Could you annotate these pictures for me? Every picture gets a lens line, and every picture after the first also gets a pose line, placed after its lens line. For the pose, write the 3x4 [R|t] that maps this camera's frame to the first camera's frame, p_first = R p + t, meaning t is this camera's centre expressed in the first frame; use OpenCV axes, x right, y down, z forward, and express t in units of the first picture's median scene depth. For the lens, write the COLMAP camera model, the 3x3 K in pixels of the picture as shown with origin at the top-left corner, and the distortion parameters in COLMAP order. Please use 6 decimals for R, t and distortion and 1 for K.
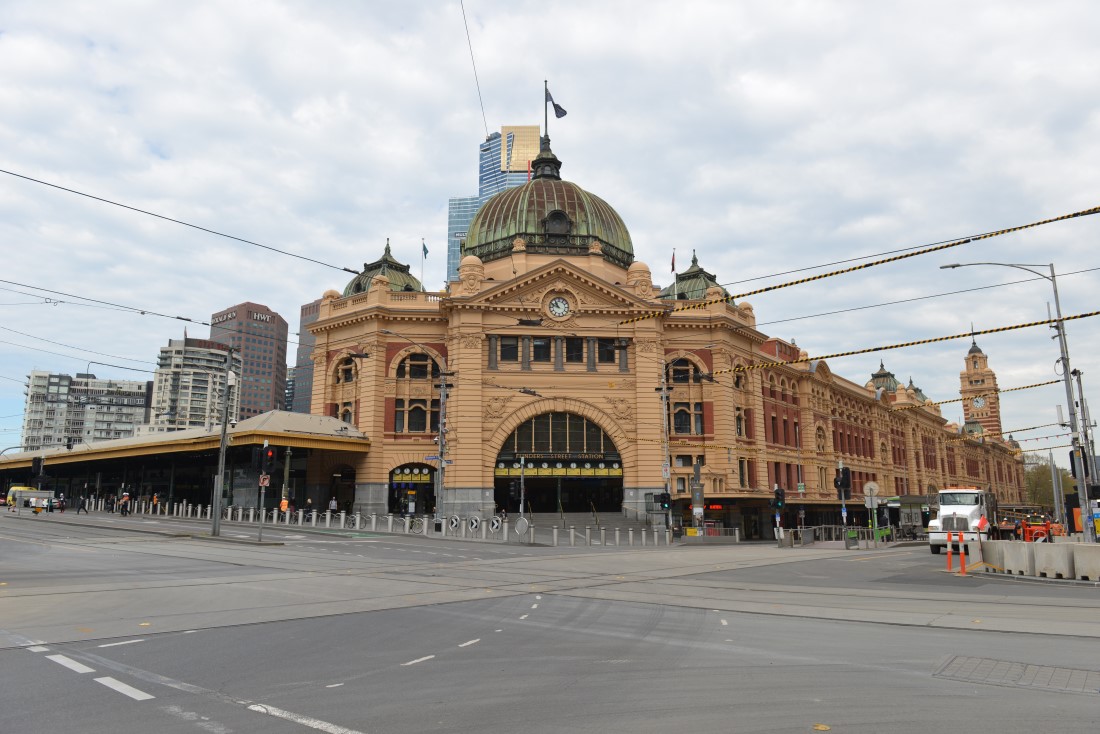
lens RADIAL K [[760.9, 0, 550.7], [0, 760.9, 367.6], [0, 0, 1]] dist [-0.043713, -0.011440]
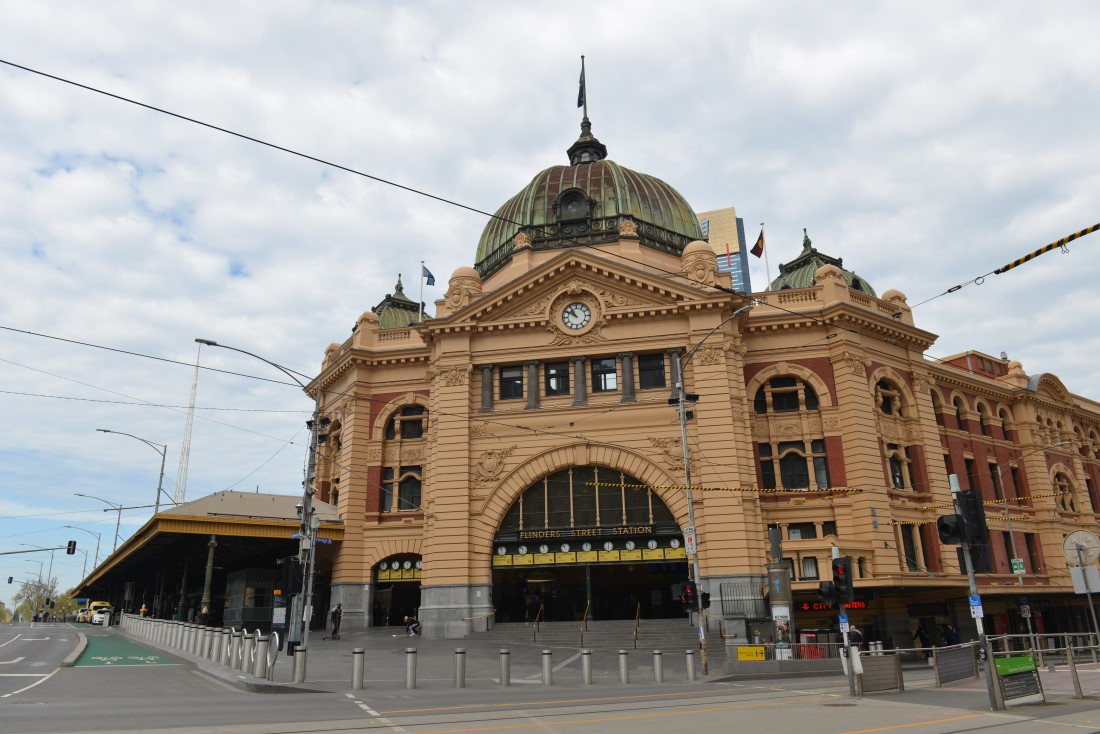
lens RADIAL K [[760.9, 0, 548.1], [0, 760.9, 367.7], [0, 0, 1]] dist [-0.043713, -0.011440]
pose [[0.948541, -0.116229, -0.294552, 0.184288], [0.075370, 0.986336, -0.146492, 0.066631], [0.307554, 0.116754, 0.944341, 0.336356]]
